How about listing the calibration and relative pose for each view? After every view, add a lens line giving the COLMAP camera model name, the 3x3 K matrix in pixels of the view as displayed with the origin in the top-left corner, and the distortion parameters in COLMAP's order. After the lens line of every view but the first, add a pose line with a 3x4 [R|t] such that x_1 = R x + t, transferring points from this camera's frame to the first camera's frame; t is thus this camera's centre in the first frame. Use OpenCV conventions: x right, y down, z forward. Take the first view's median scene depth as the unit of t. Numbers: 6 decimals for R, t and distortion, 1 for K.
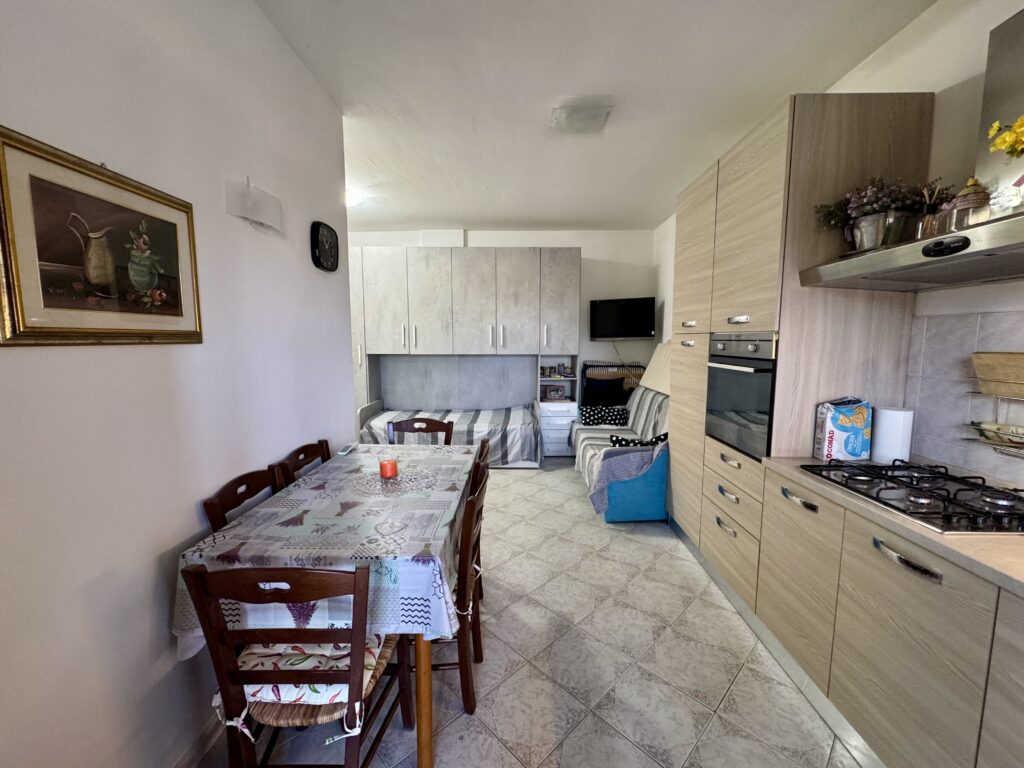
lens RADIAL K [[410.2, 0, 513.4], [0, 410.2, 379.1], [0, 0, 1]] dist [-0.001160, -0.000013]
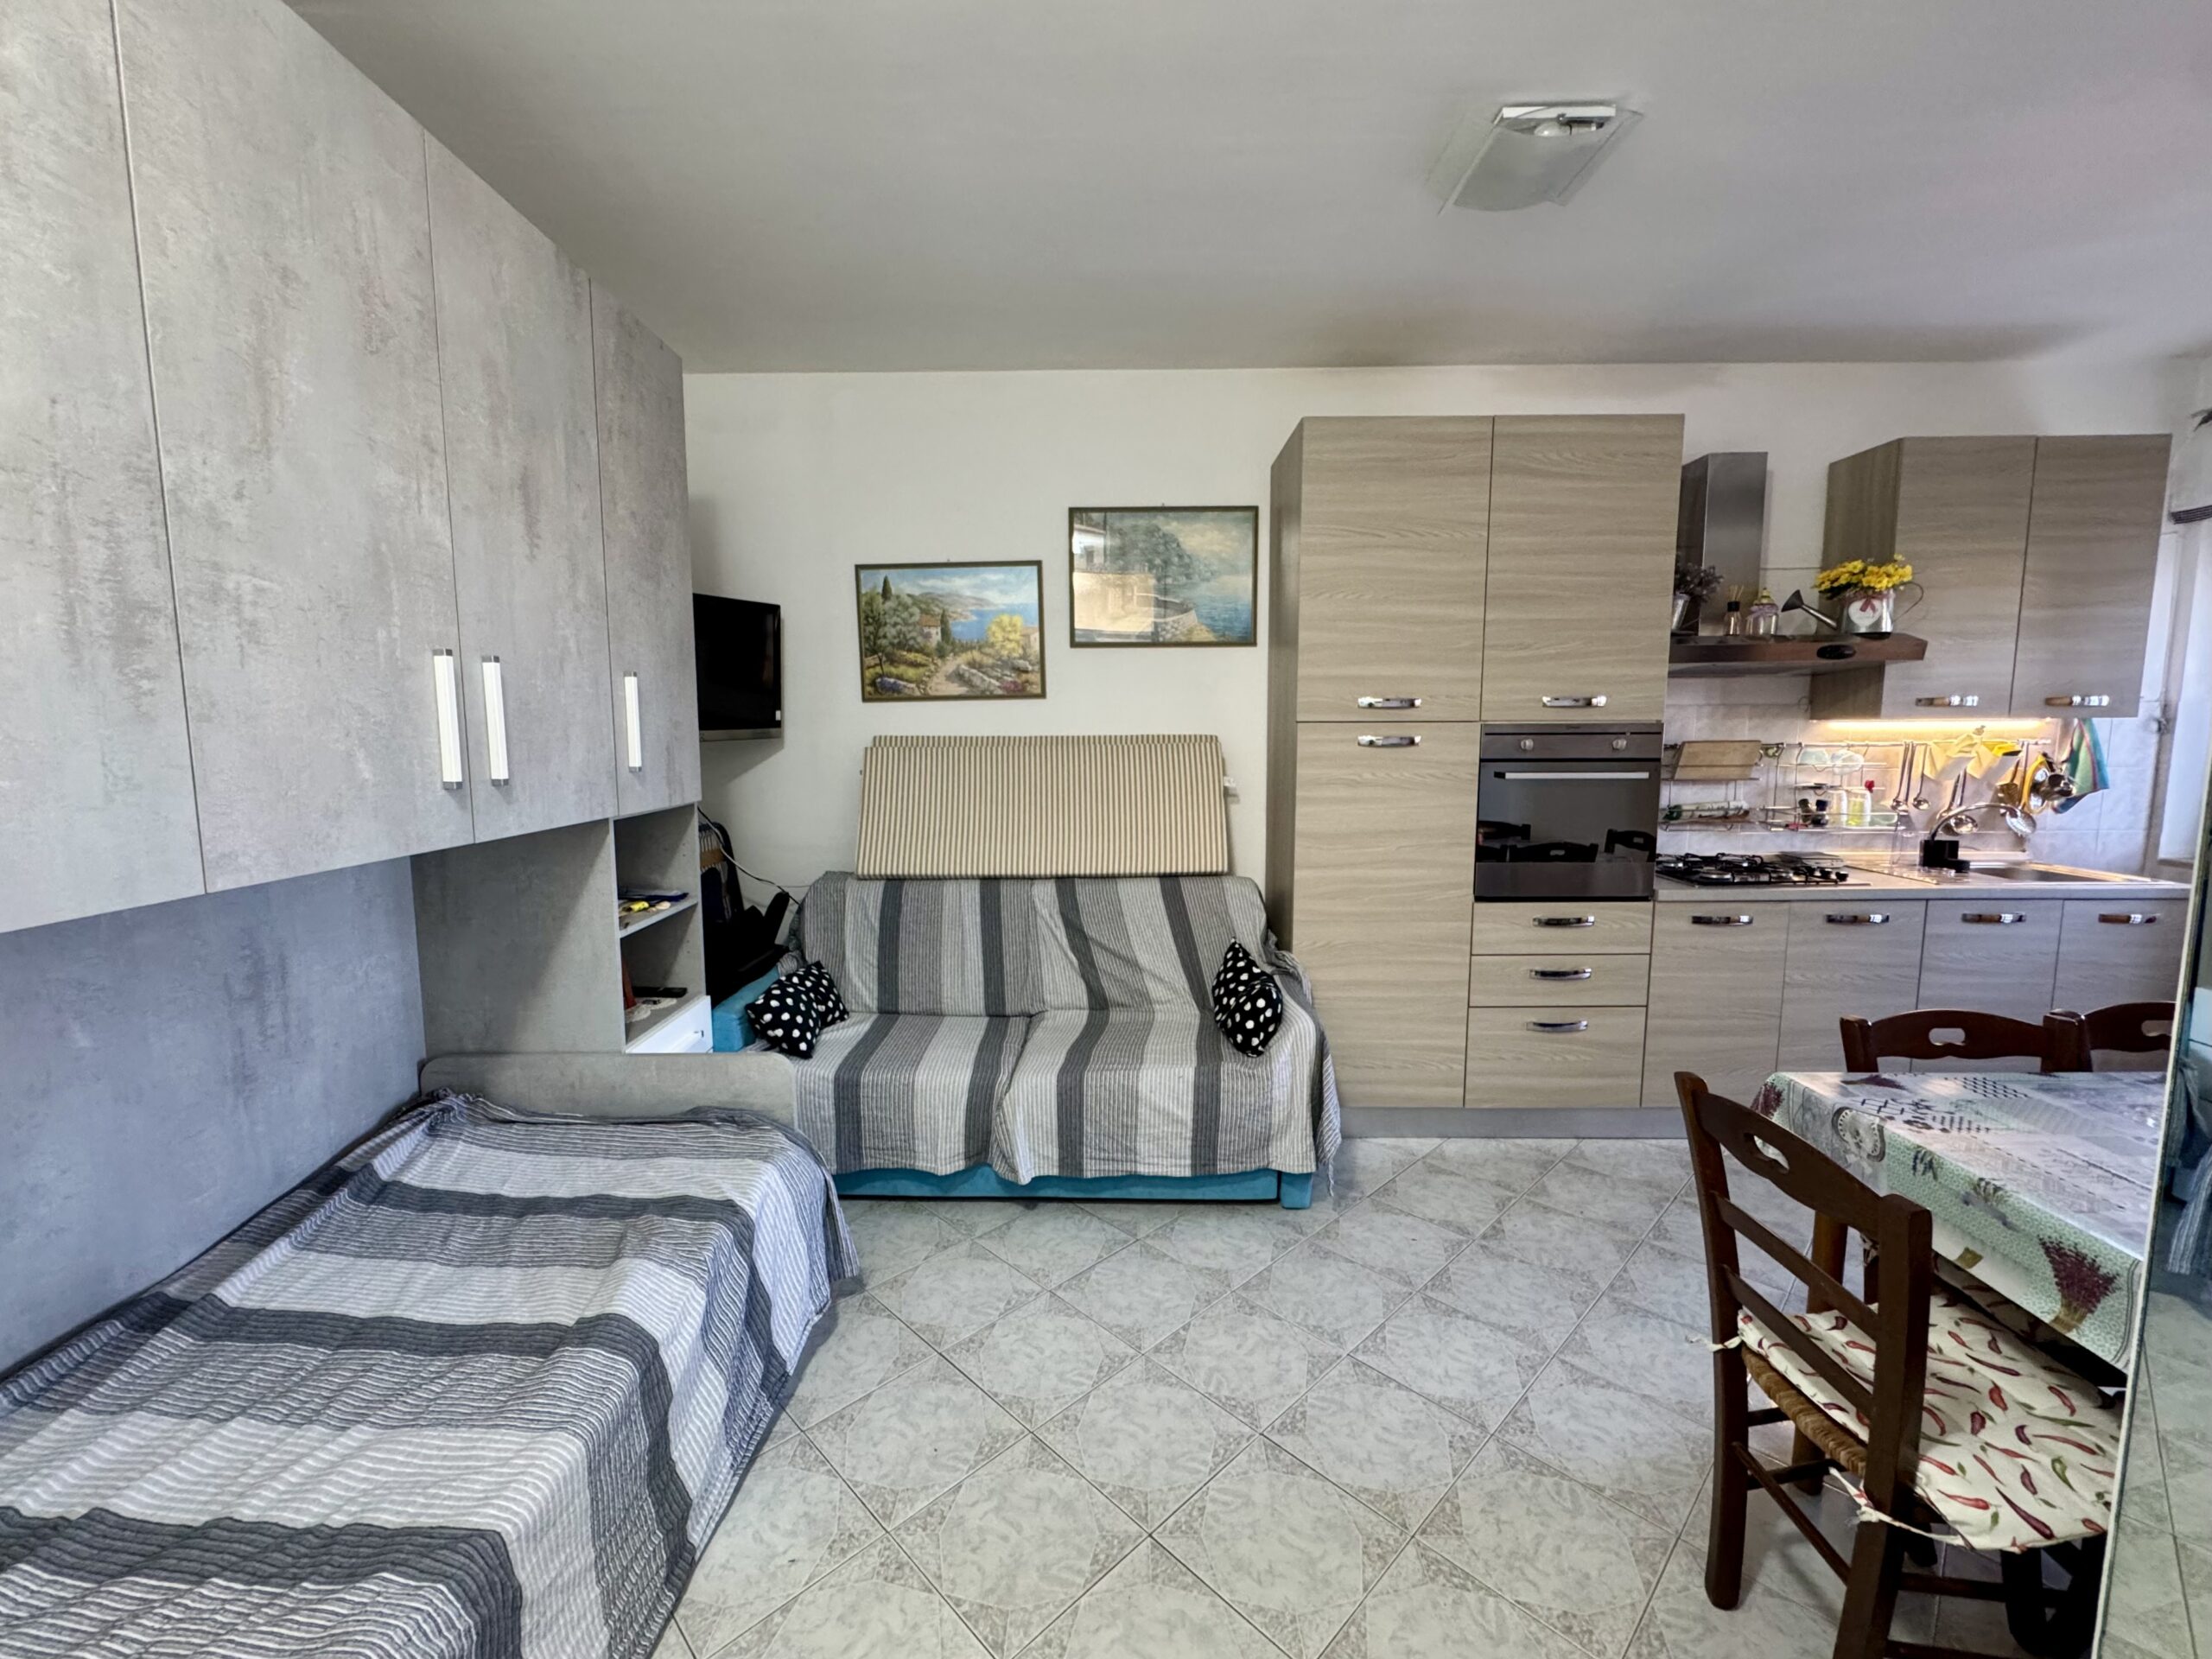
lens RADIAL K [[906.0, 0, 1105.8], [0, 906.0, 820.1], [0, 0, 1]] dist [-0.001596, 0.000148]
pose [[-0.003726, -0.104312, 0.994538, -0.814832], [0.102468, 0.989270, 0.104143, -0.168981], [-0.994729, 0.102297, 0.007003, 1.597491]]
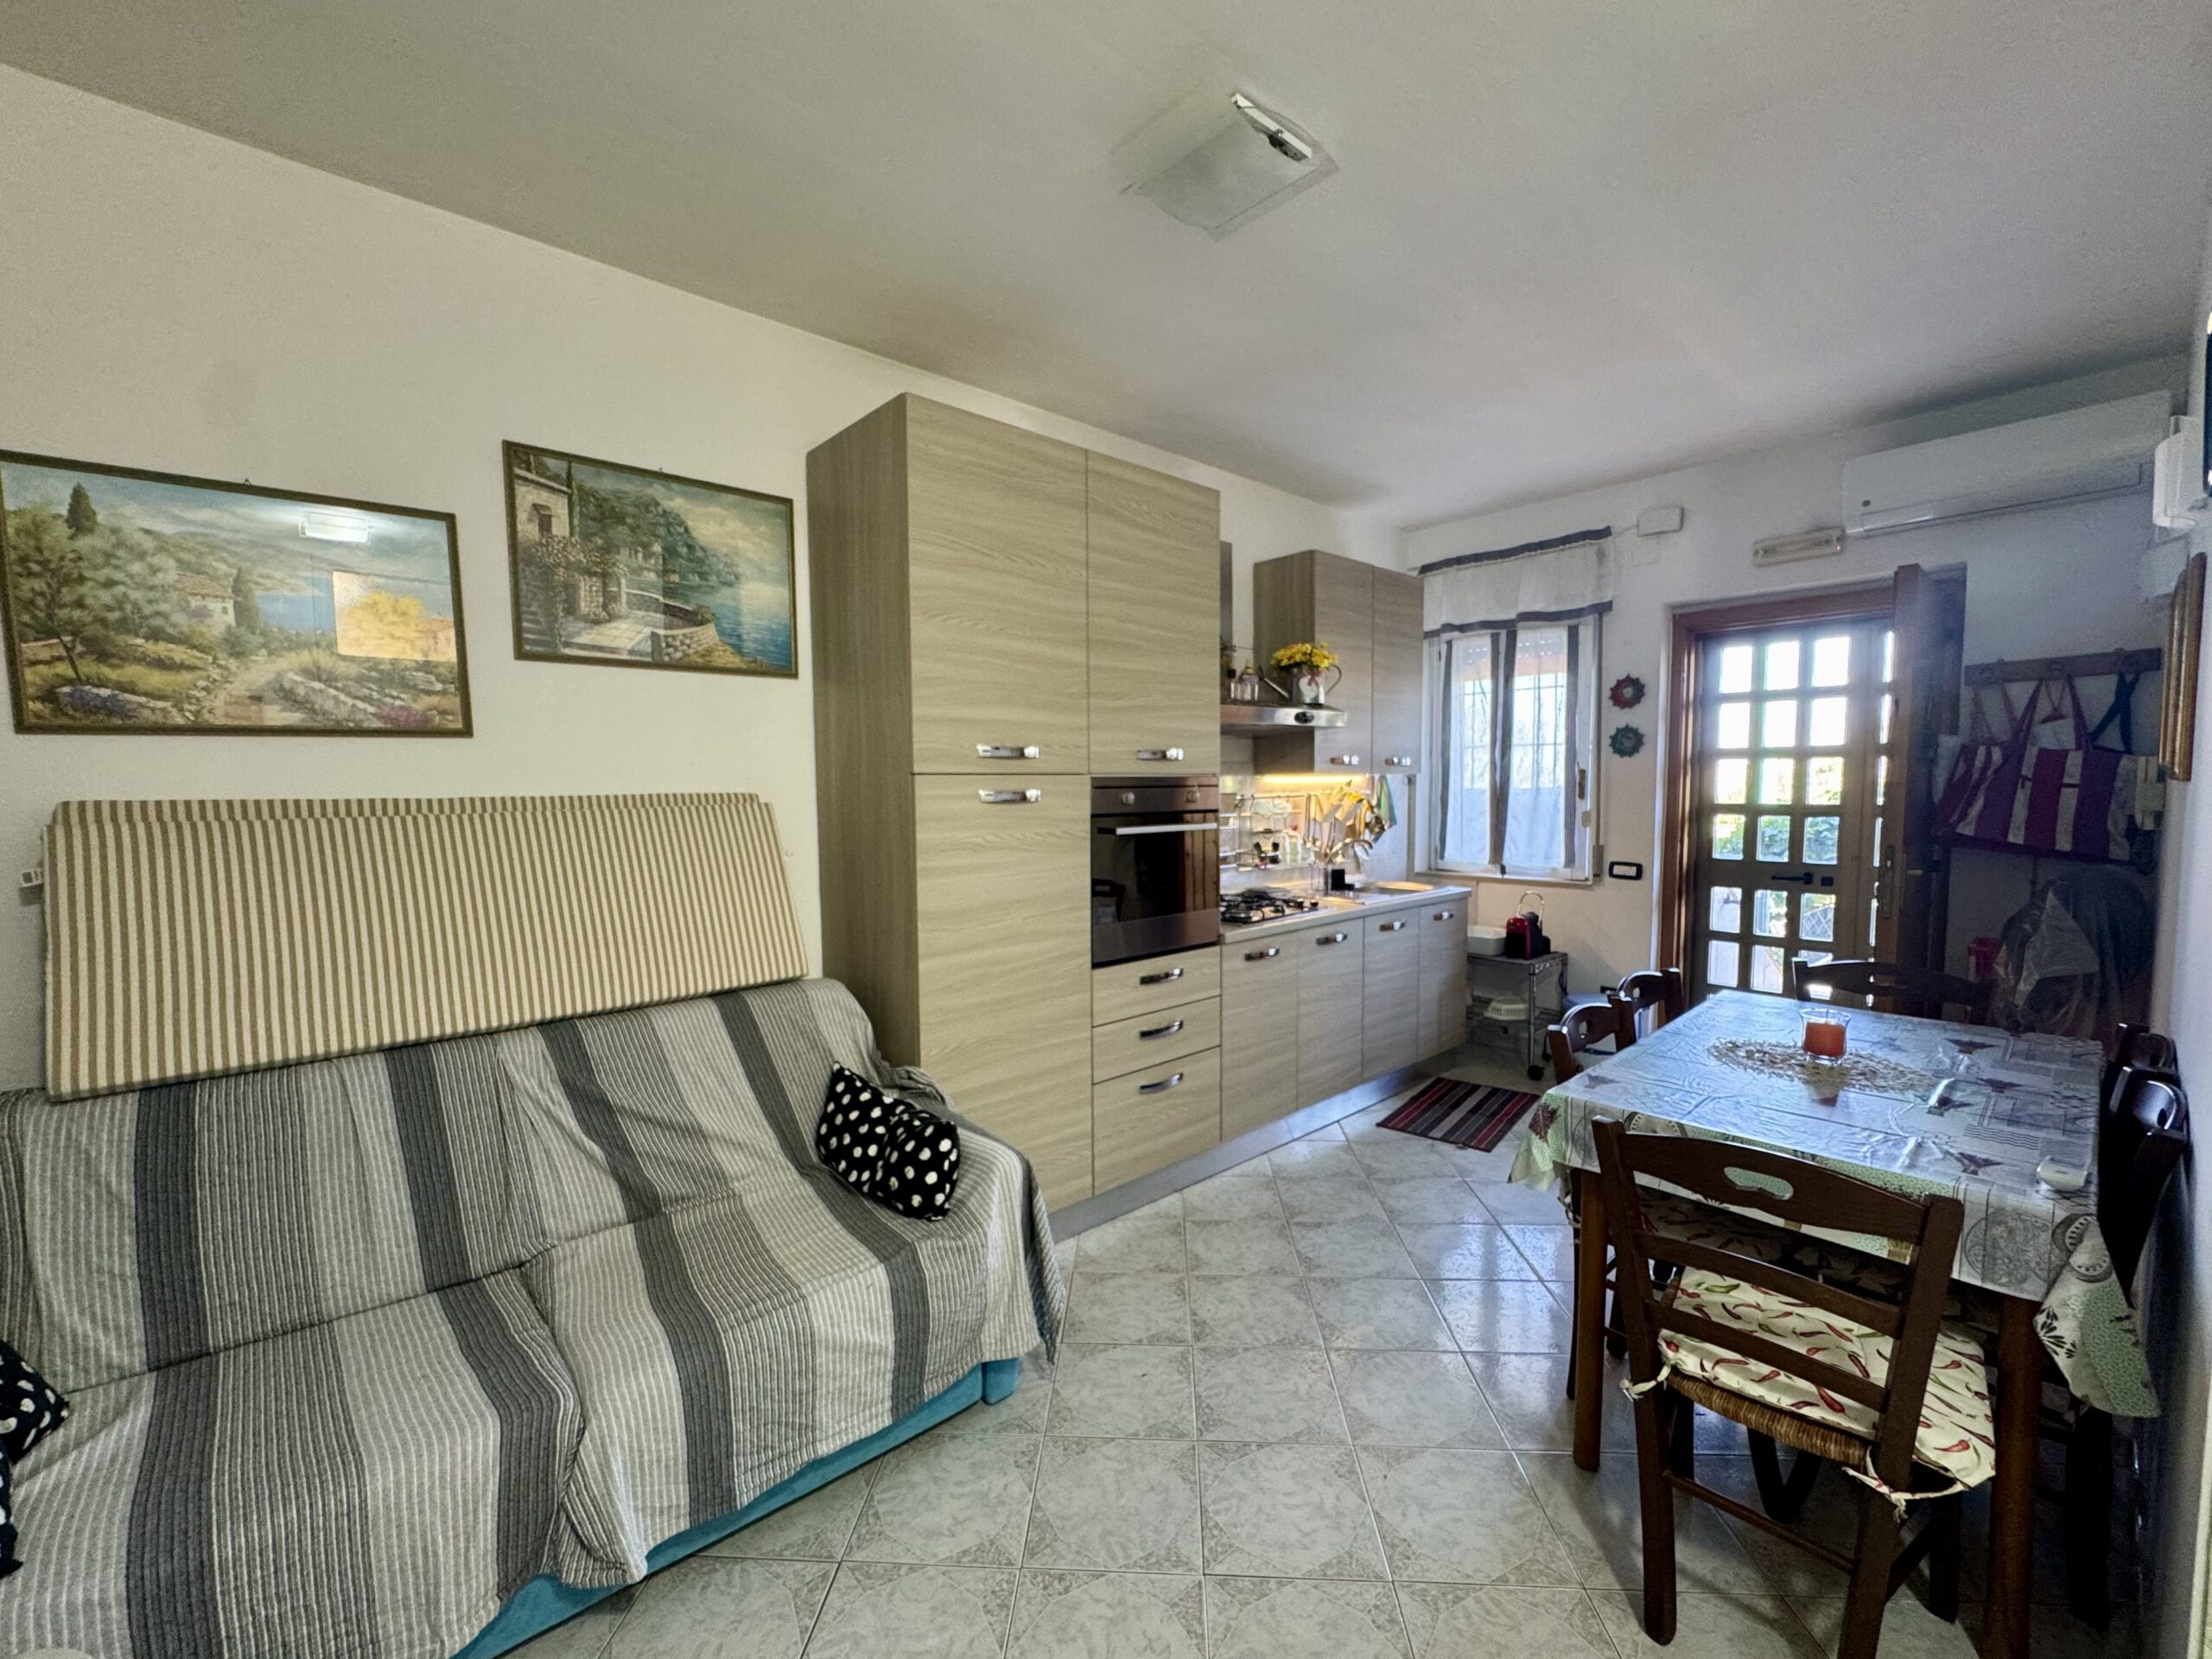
lens RADIAL K [[906.0, 0, 1105.6], [0, 906.0, 846.9], [0, 0, 1]] dist [-0.003067, 0.000112]
pose [[-0.677994, -0.042043, 0.733864, -0.406603], [0.083395, 0.987518, 0.133621, -0.181856], [-0.730321, 0.151794, -0.666025, 1.860615]]
